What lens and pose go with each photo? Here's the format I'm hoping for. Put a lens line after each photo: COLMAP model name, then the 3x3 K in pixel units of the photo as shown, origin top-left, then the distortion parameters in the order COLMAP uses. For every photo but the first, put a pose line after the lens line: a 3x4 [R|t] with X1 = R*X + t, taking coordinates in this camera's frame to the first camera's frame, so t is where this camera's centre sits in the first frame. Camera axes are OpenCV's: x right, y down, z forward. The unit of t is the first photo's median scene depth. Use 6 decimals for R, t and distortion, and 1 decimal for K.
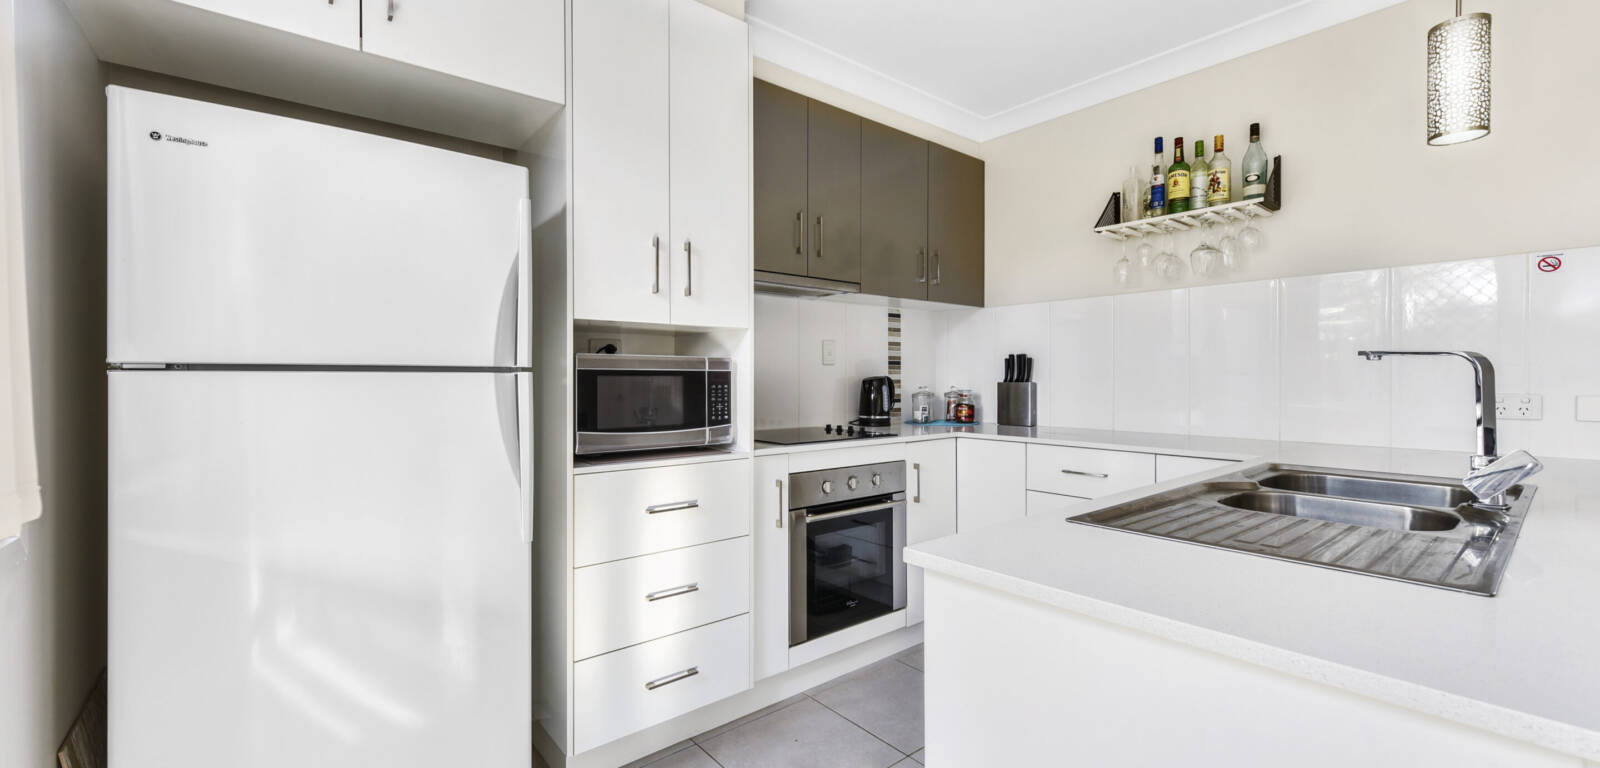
lens RADIAL K [[640.1, 0, 800.0], [0, 640.1, 384.0], [0, 0, 1]] dist [0.000146, 0.000029]
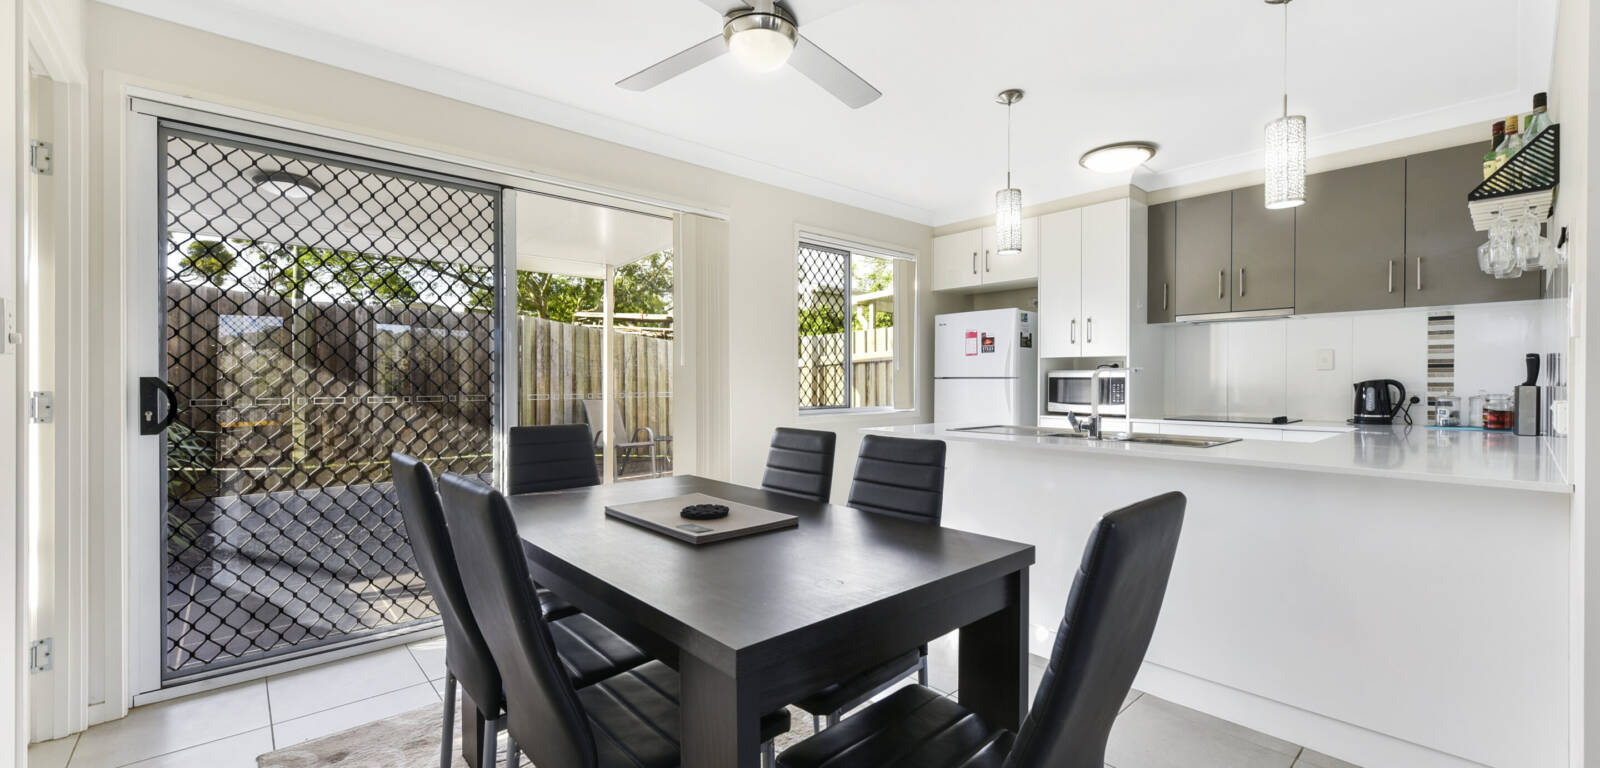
lens RADIAL K [[640.1, 0, 800.0], [0, 640.1, 384.0], [0, 0, 1]] dist [0.000146, 0.000029]
pose [[0.041033, 0.004340, -0.999148, 1.114366], [-0.007633, 0.999963, 0.004031, -0.000785], [0.999129, 0.007461, 0.041064, -0.037952]]
